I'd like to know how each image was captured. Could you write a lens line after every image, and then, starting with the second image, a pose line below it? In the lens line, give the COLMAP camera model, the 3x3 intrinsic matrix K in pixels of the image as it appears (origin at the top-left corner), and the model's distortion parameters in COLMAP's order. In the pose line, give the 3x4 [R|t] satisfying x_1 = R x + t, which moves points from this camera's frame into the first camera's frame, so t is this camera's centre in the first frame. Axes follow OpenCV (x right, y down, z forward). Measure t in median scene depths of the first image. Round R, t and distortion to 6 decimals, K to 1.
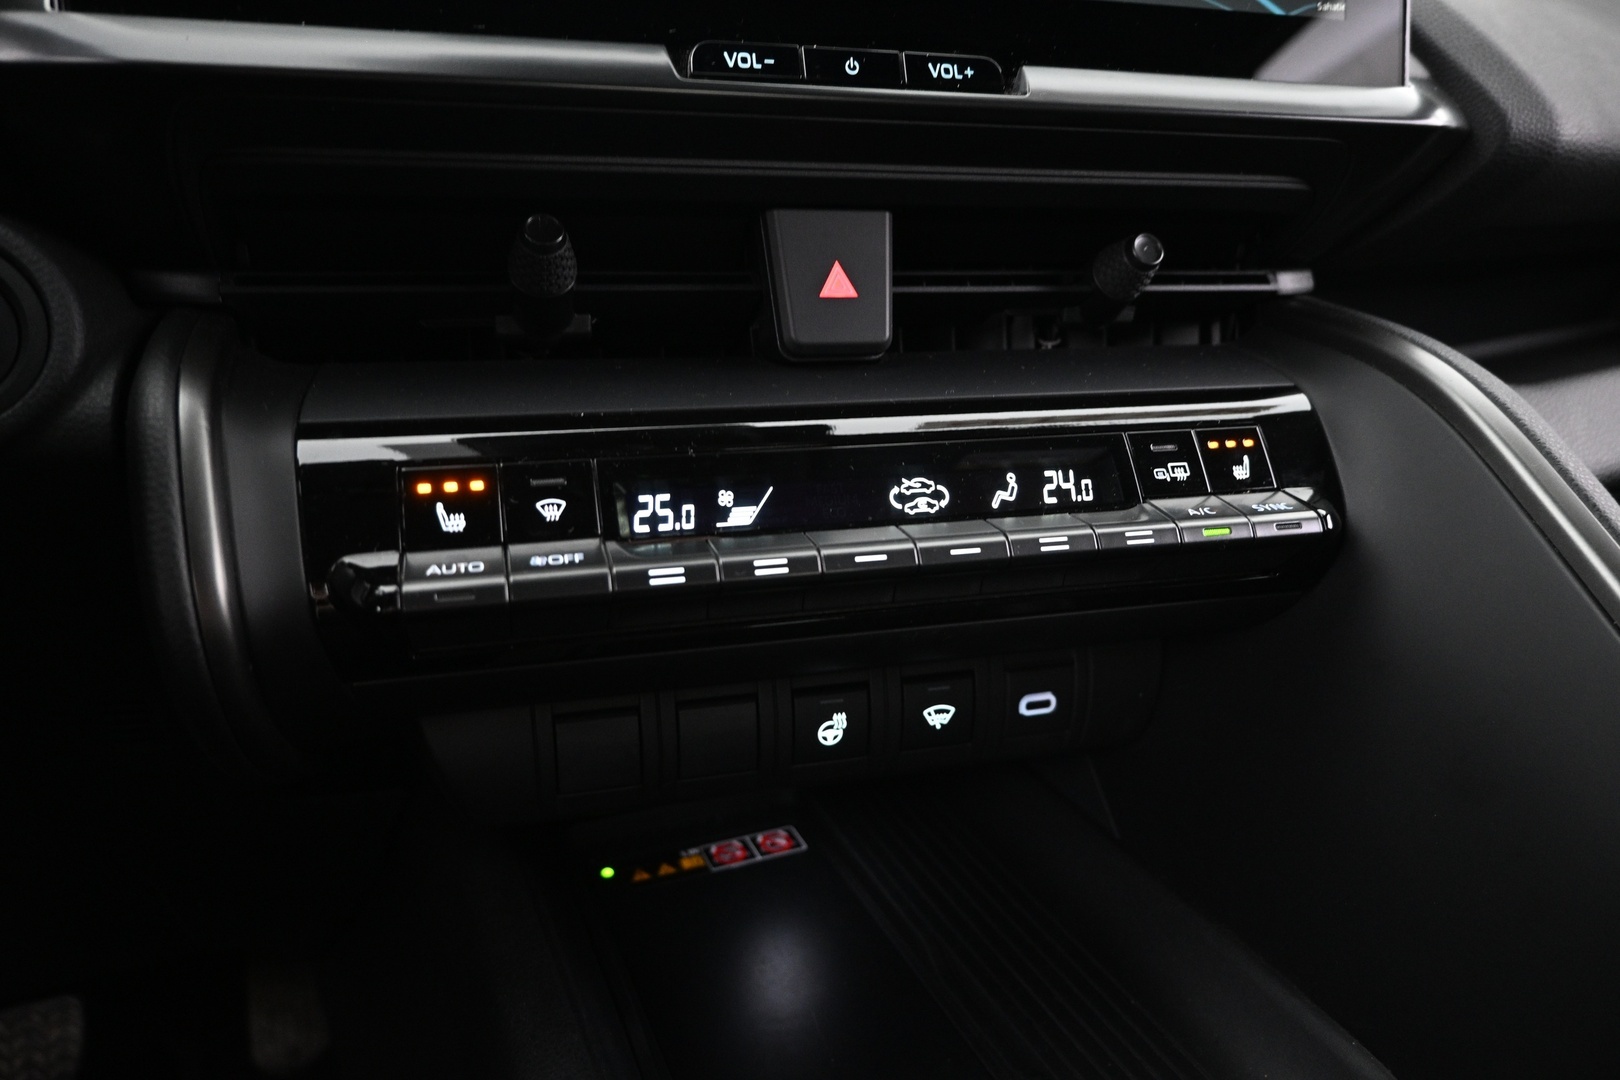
lens RADIAL K [[1097.0, 0, 808.4], [0, 1097.0, 542.7], [0, 0, 1]] dist [-0.001579, -0.001973]
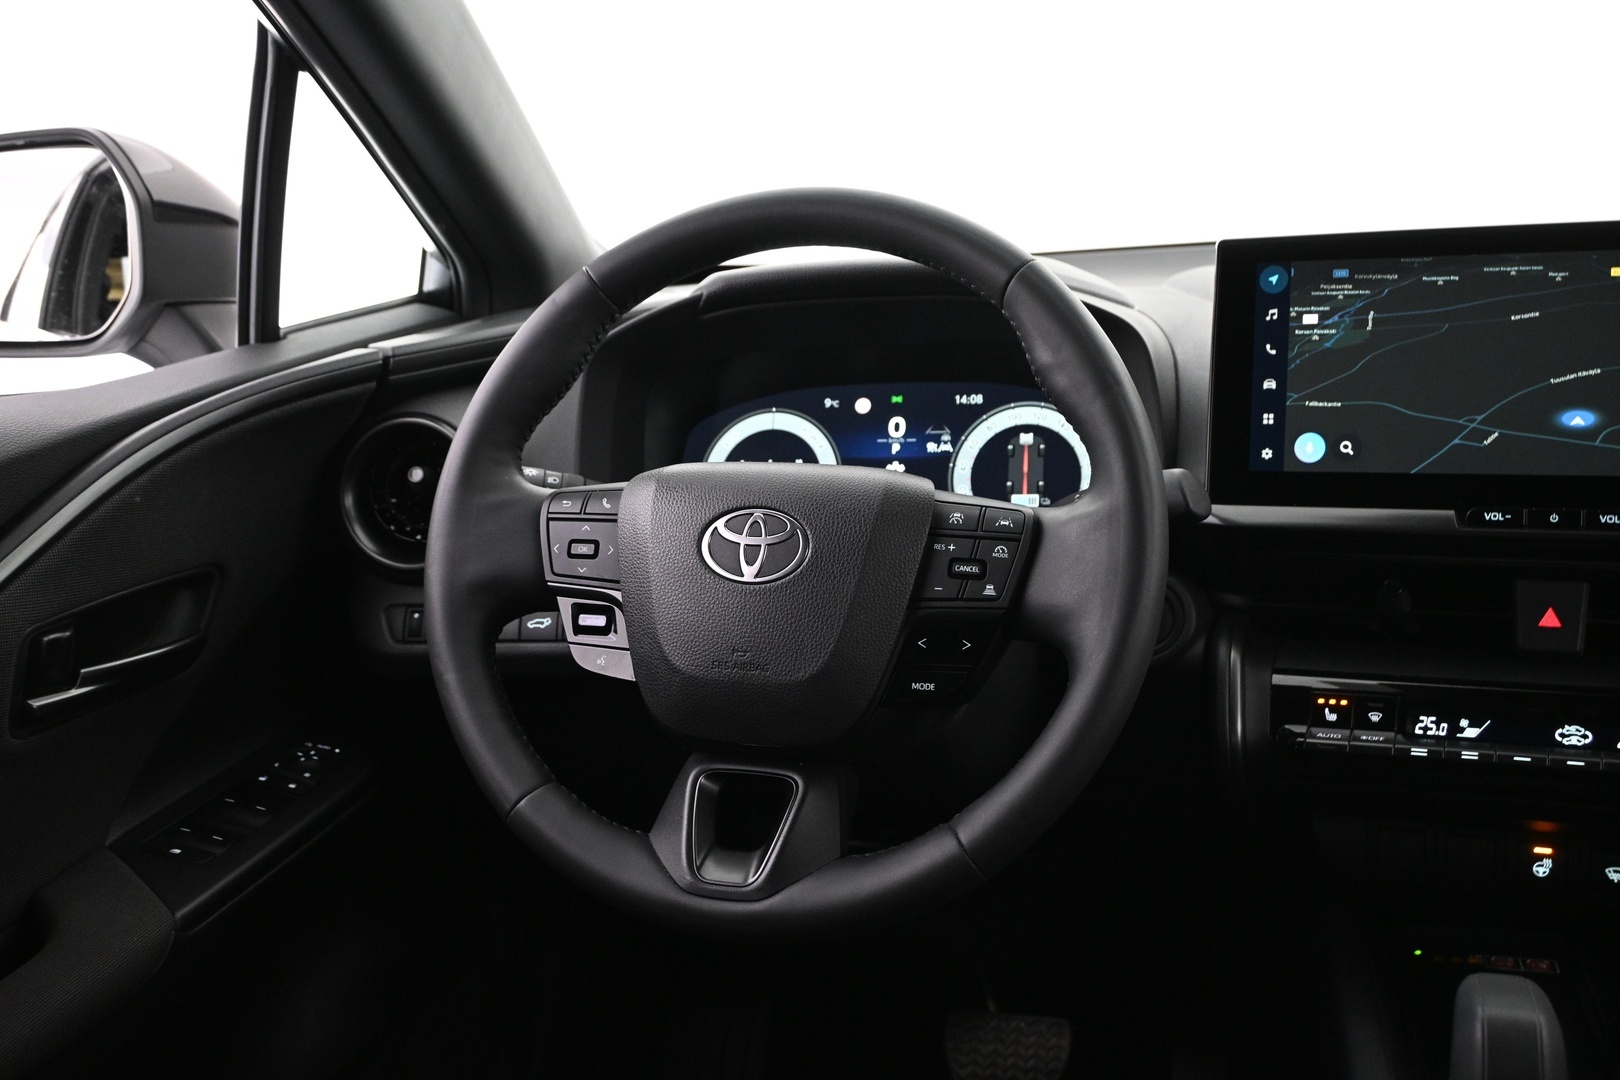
lens RADIAL K [[1617.7, 0, 814.9], [0, 1617.7, 531.2], [0, 0, 1]] dist [-0.004266, 0.000000]
pose [[0.767883, 0.053562, -0.638346, 0.913069], [-0.146315, 0.984821, -0.093373, 0.067280], [0.623656, 0.165099, 0.764065, -2.158575]]
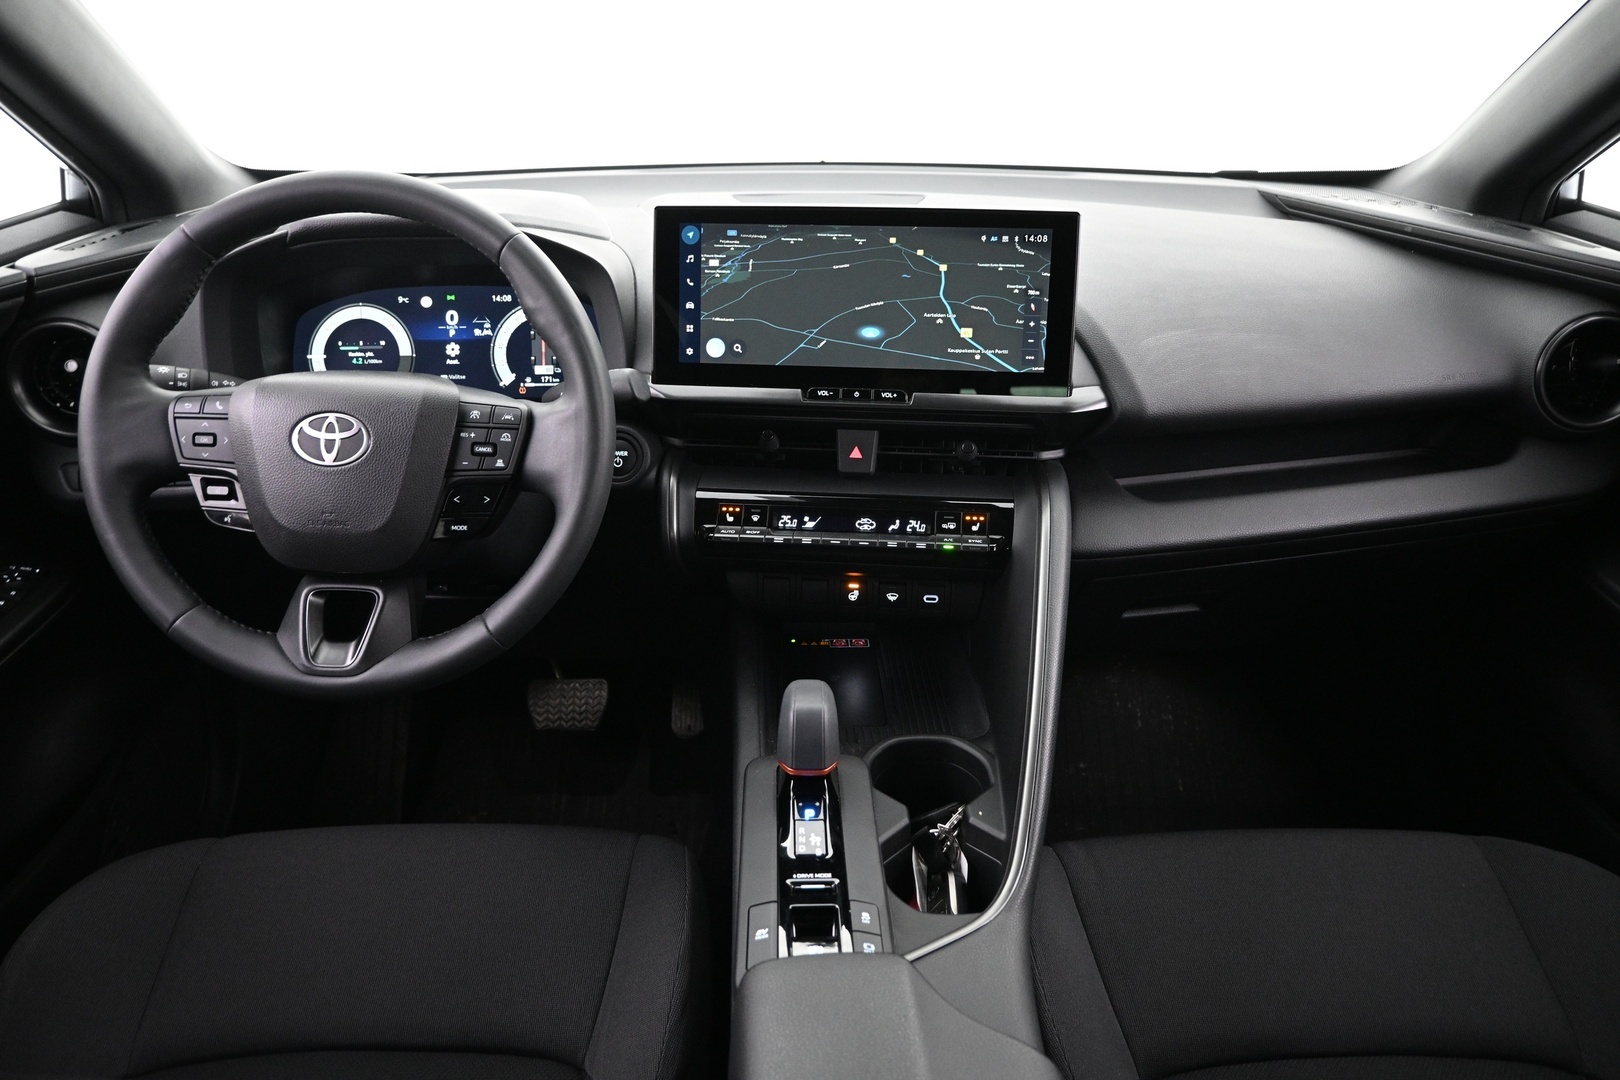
lens RADIAL K [[1097.0, 0, 812.4], [0, 1097.0, 536.7], [0, 0, 1]] dist [-0.001579, -0.001973]
pose [[0.923313, 0.127746, -0.362179, 1.200633], [-0.103236, 0.990904, 0.086325, -0.285343], [0.369913, -0.042315, 0.928102, -2.201732]]
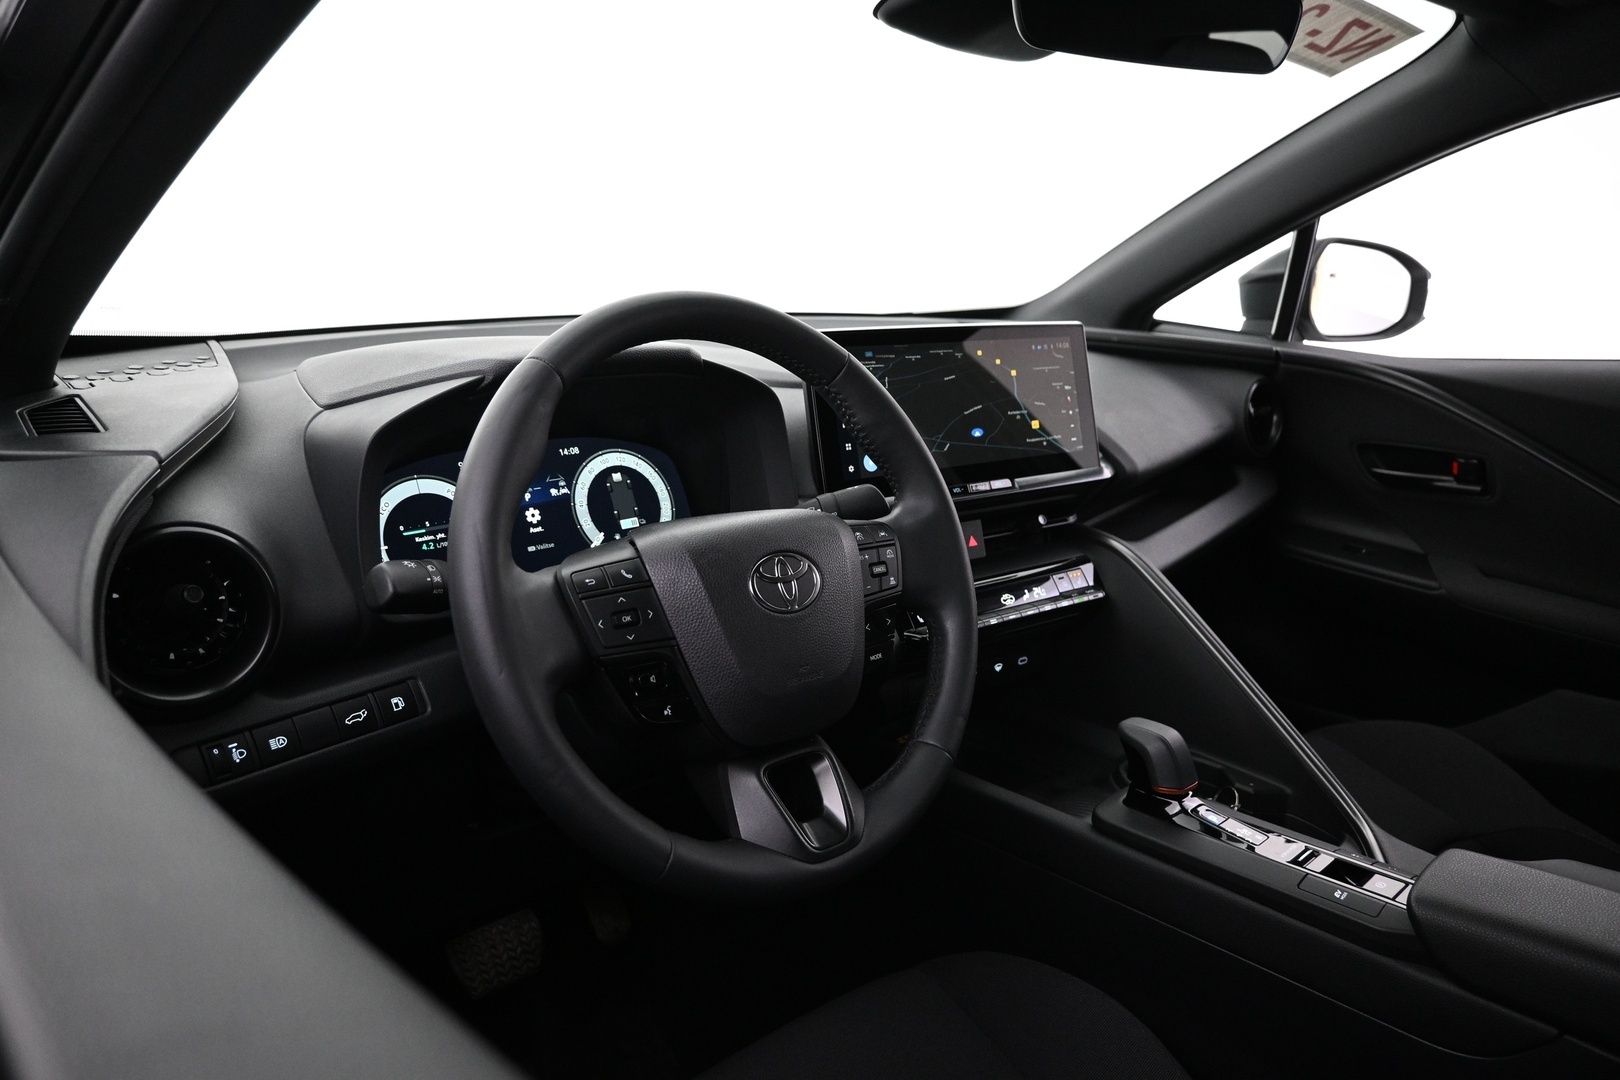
lens RADIAL K [[1097.0, 0, 809.9], [0, 1097.0, 542.3], [0, 0, 1]] dist [-0.001579, -0.001973]
pose [[0.943262, -0.098316, 0.317162, -1.738908], [0.124071, 0.990334, -0.062007, -0.090904], [-0.308000, 0.097839, 0.946342, -2.380316]]
